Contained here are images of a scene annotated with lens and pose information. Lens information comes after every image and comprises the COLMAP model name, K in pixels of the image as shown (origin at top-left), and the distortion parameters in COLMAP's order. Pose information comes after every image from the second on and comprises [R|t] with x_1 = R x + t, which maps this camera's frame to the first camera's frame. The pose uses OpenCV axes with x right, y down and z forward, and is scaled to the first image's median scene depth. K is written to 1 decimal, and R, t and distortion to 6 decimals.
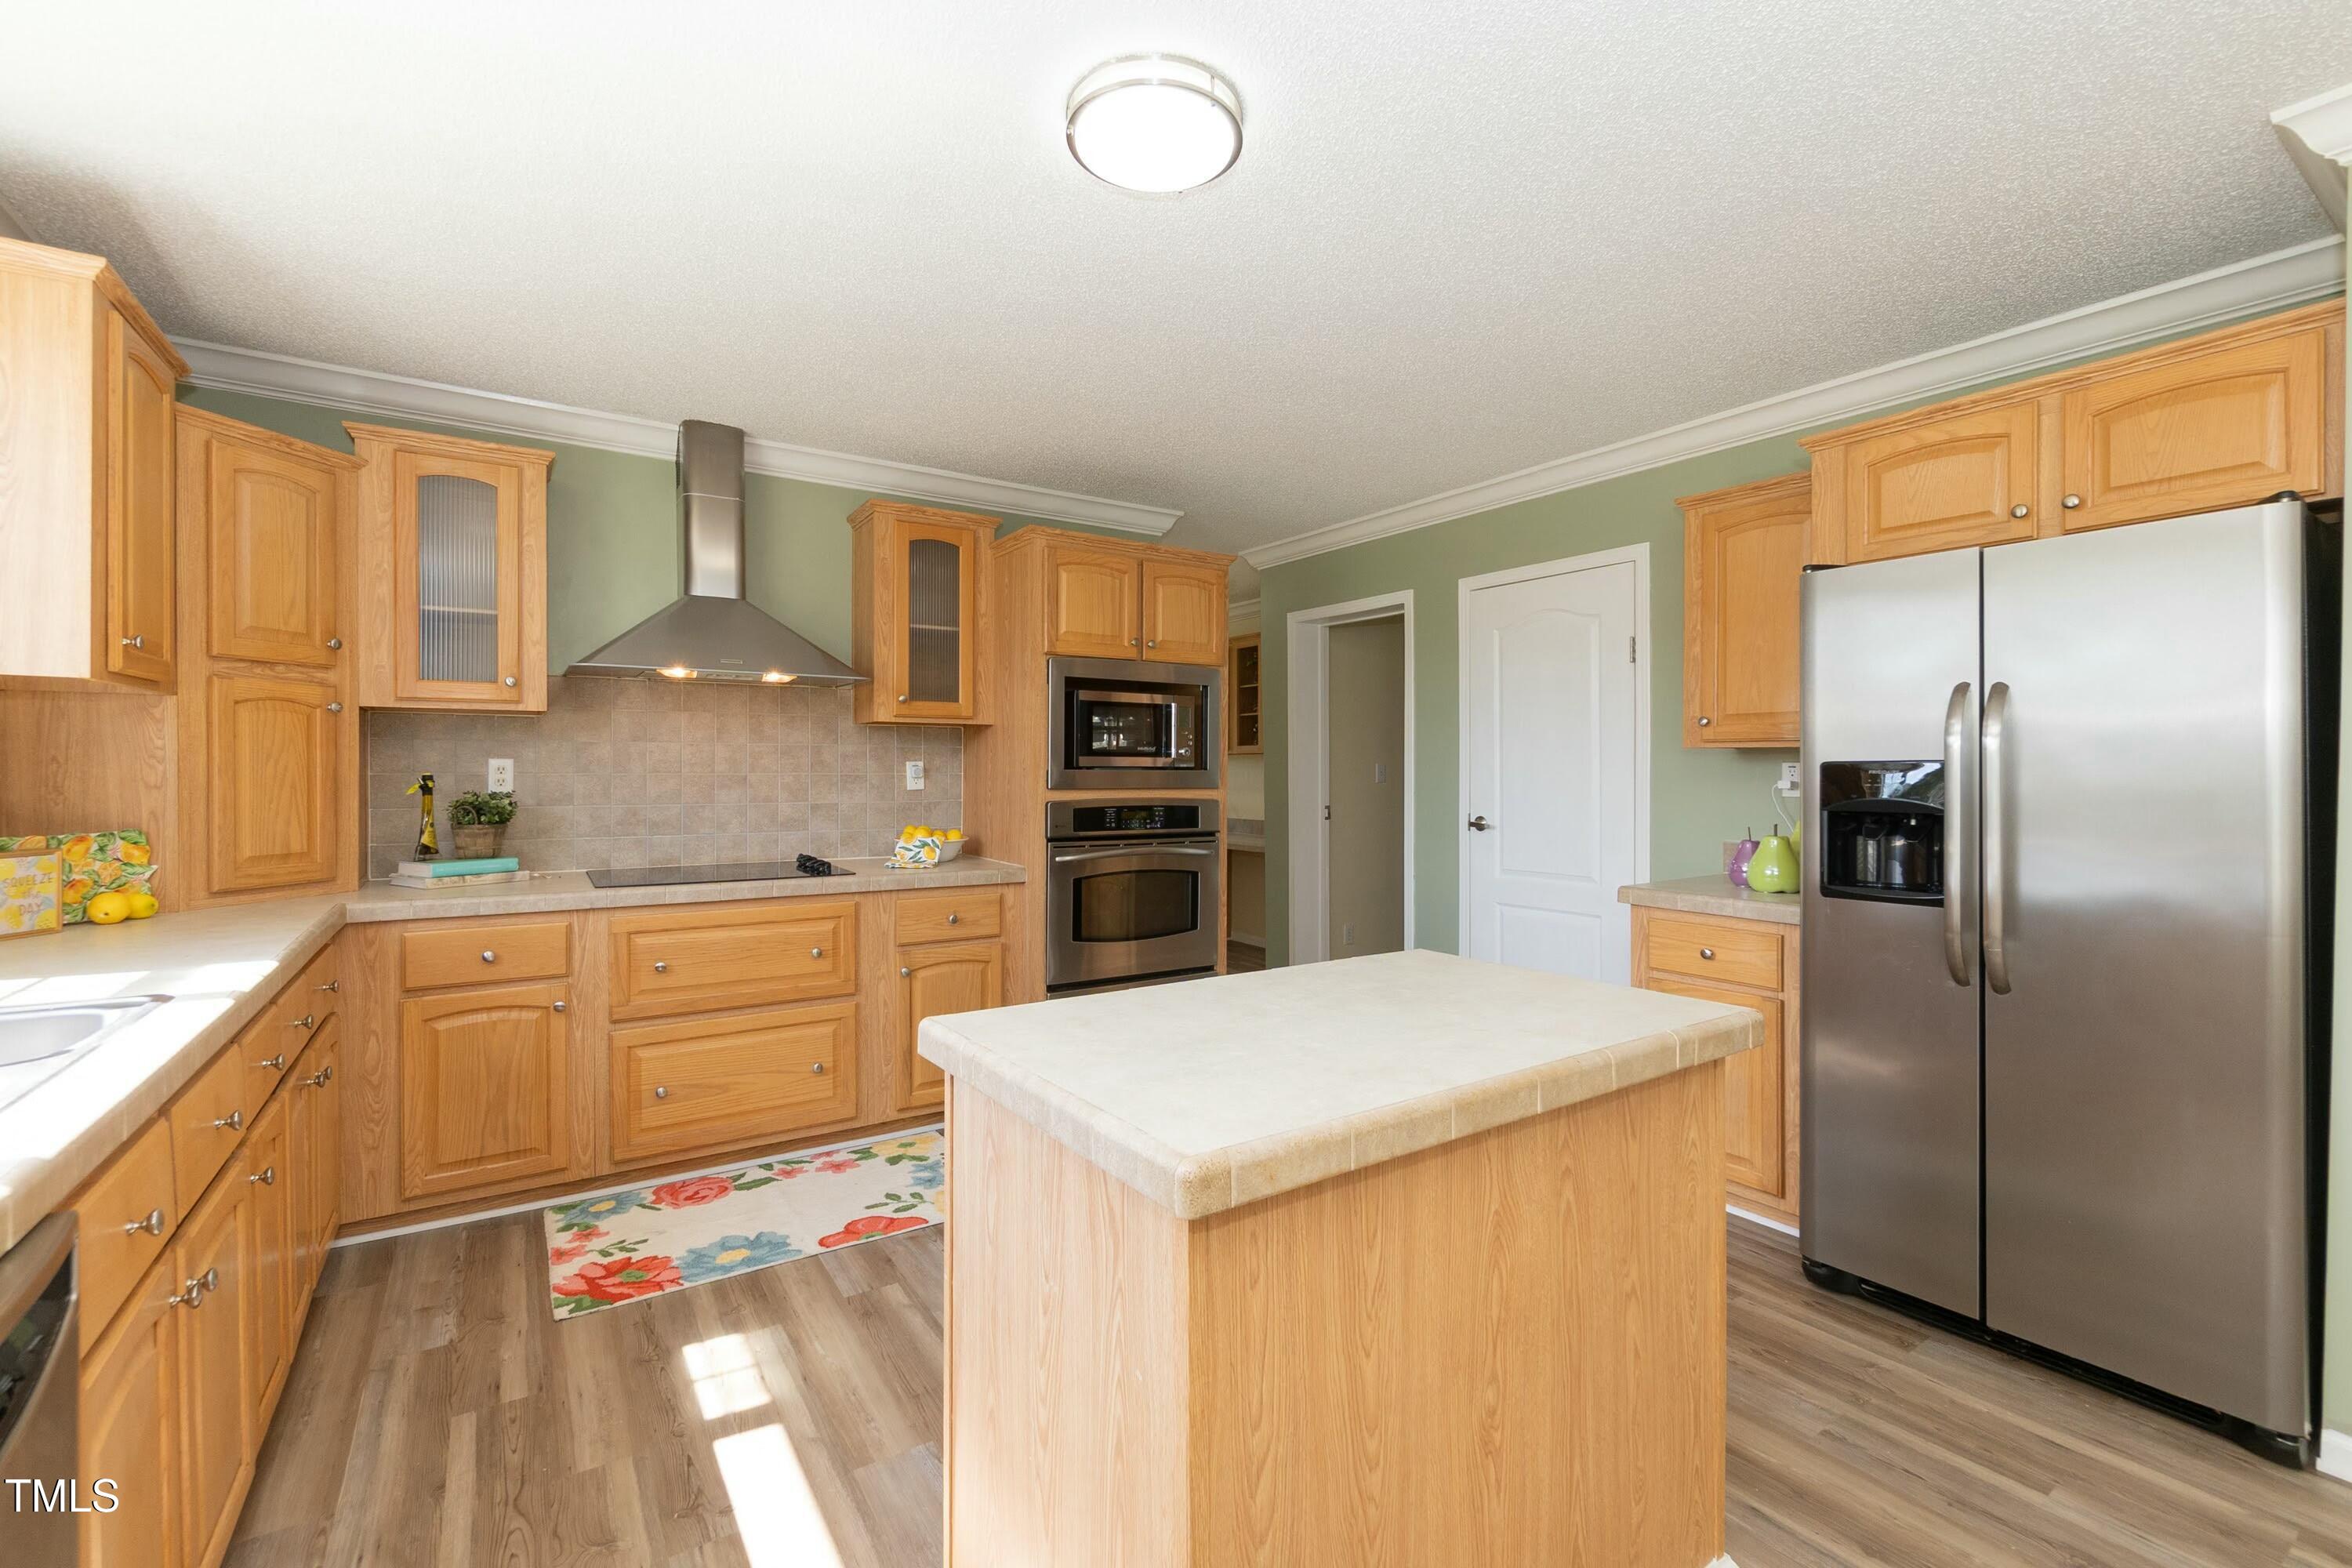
lens RADIAL K [[1007.5, 0, 1189.6], [0, 1007.5, 776.8], [0, 0, 1]] dist [-0.006193, -0.000230]
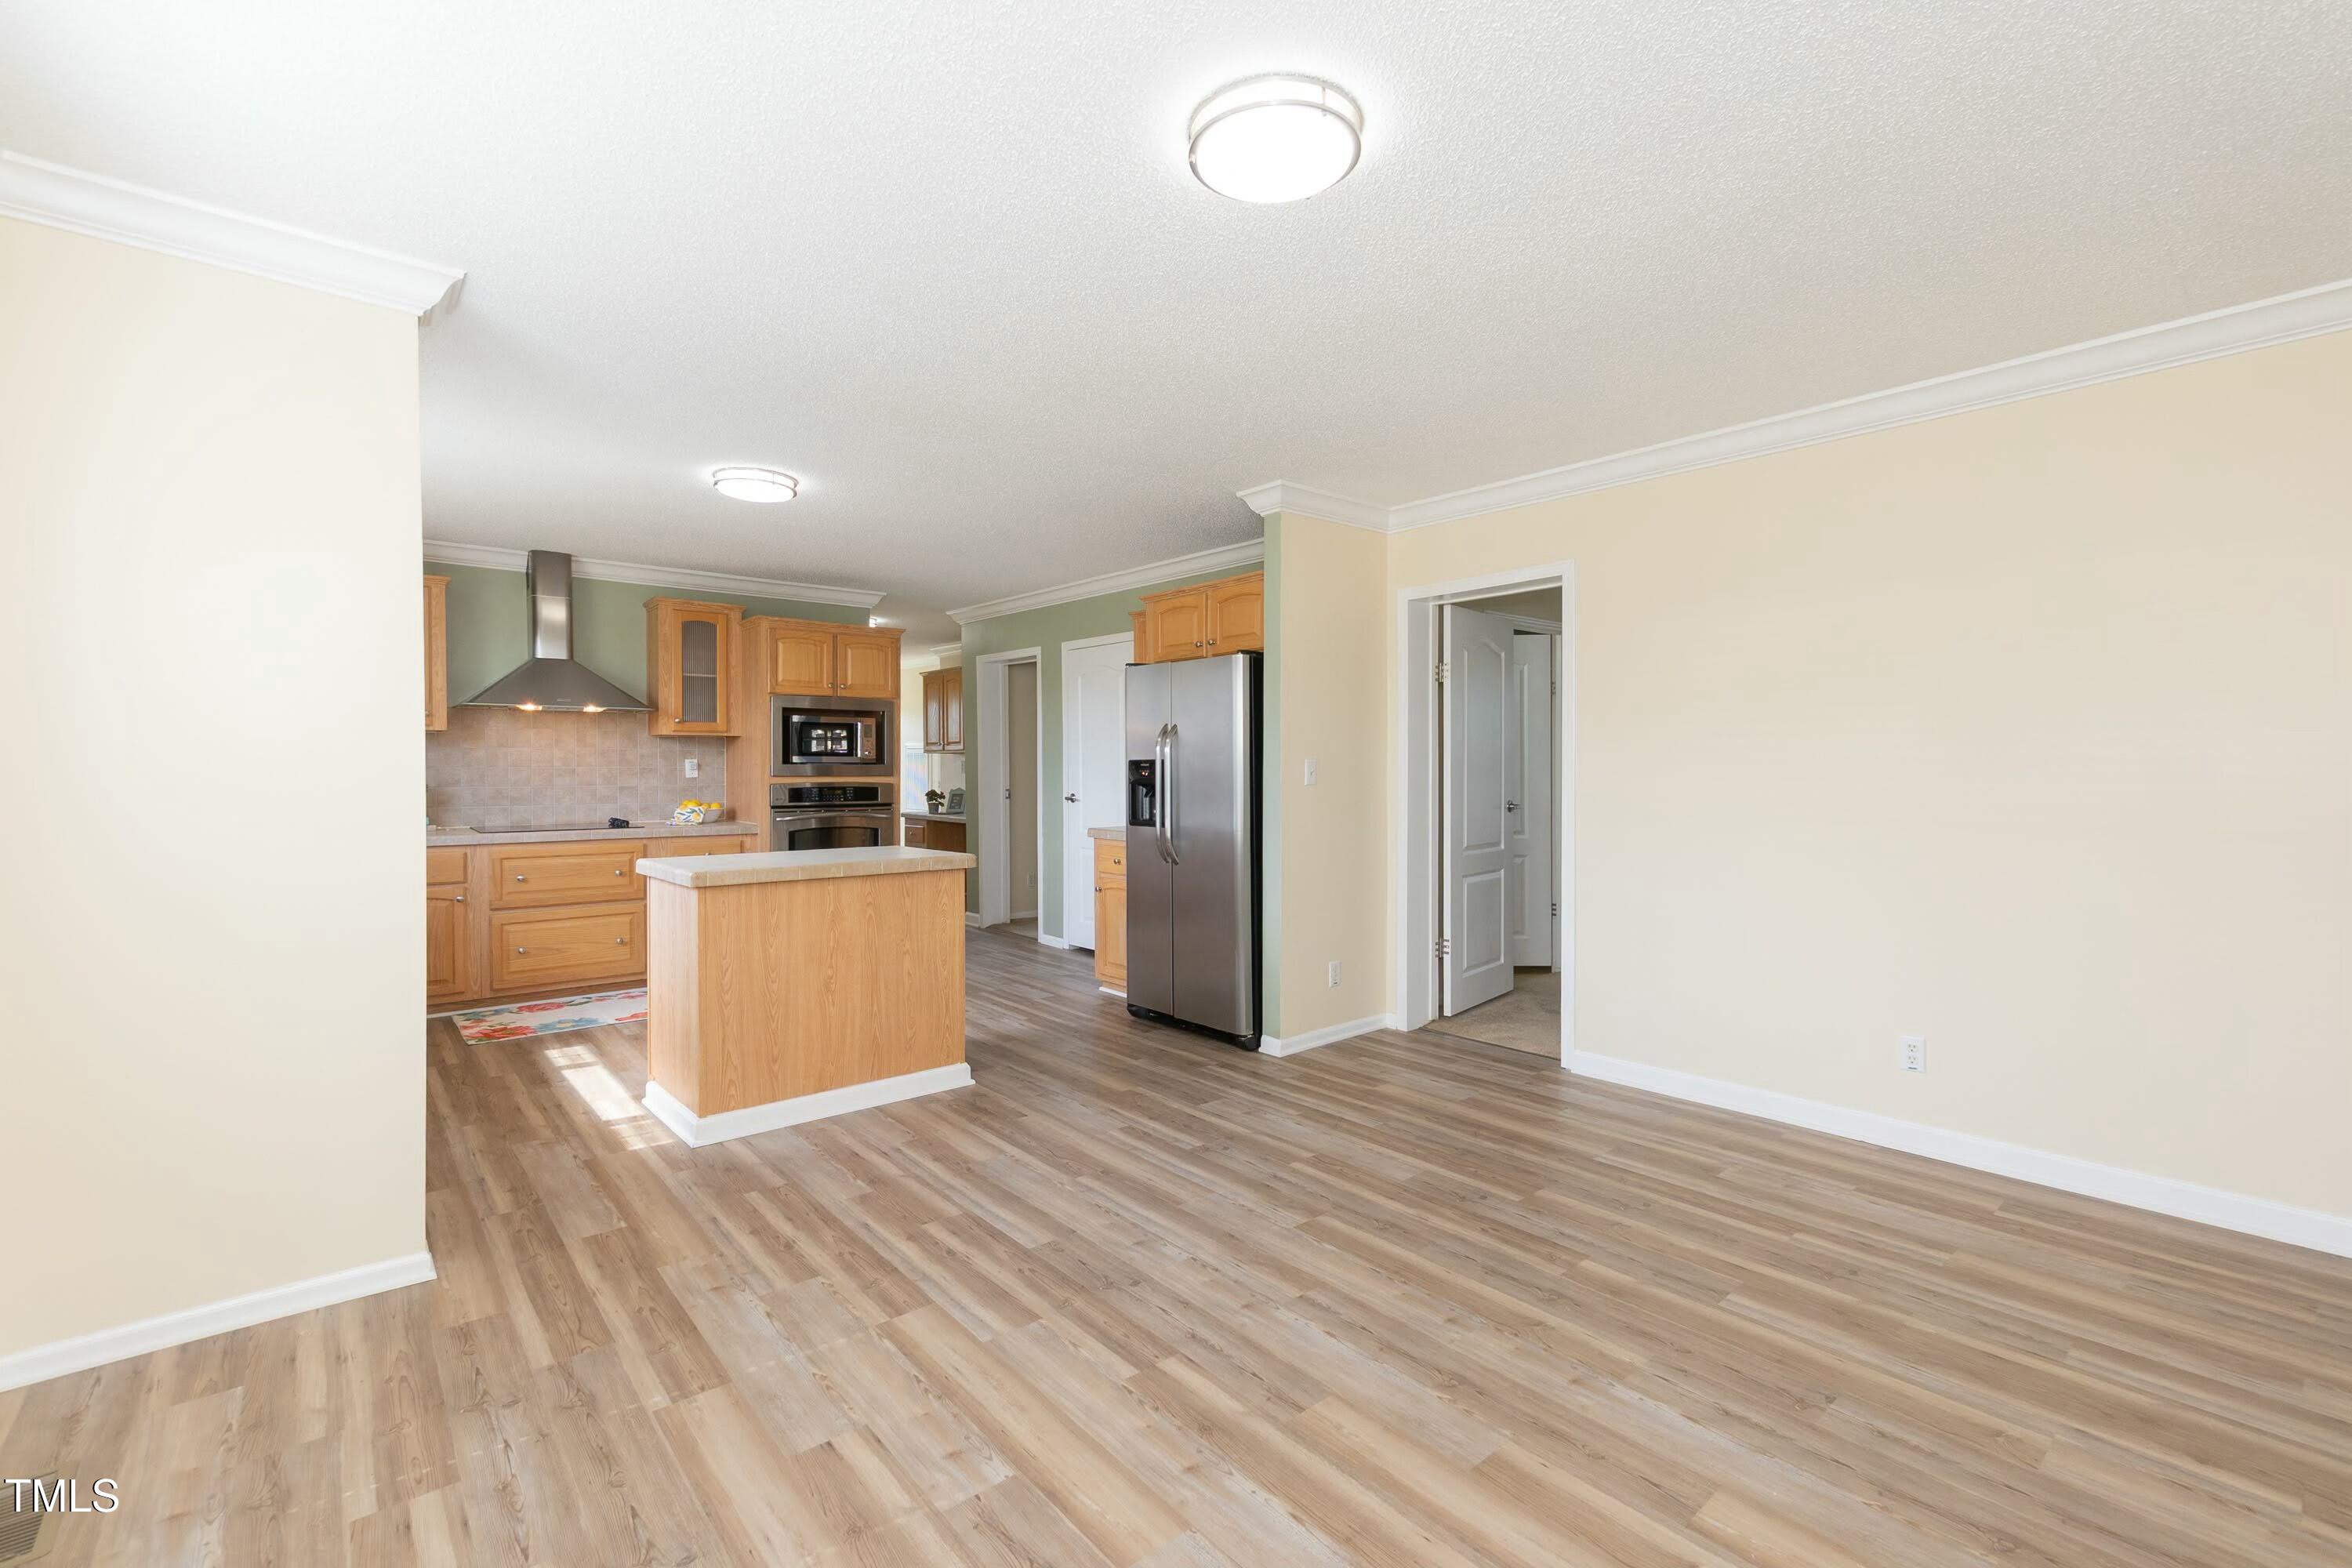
lens RADIAL K [[1007.5, 0, 1189.6], [0, 1007.5, 776.8], [0, 0, 1]] dist [-0.006193, -0.000230]
pose [[0.992428, -0.003297, 0.122784, 0.382263], [0.002590, 0.999979, 0.005920, 0.005899], [-0.122801, -0.005558, 0.992416, -0.809278]]
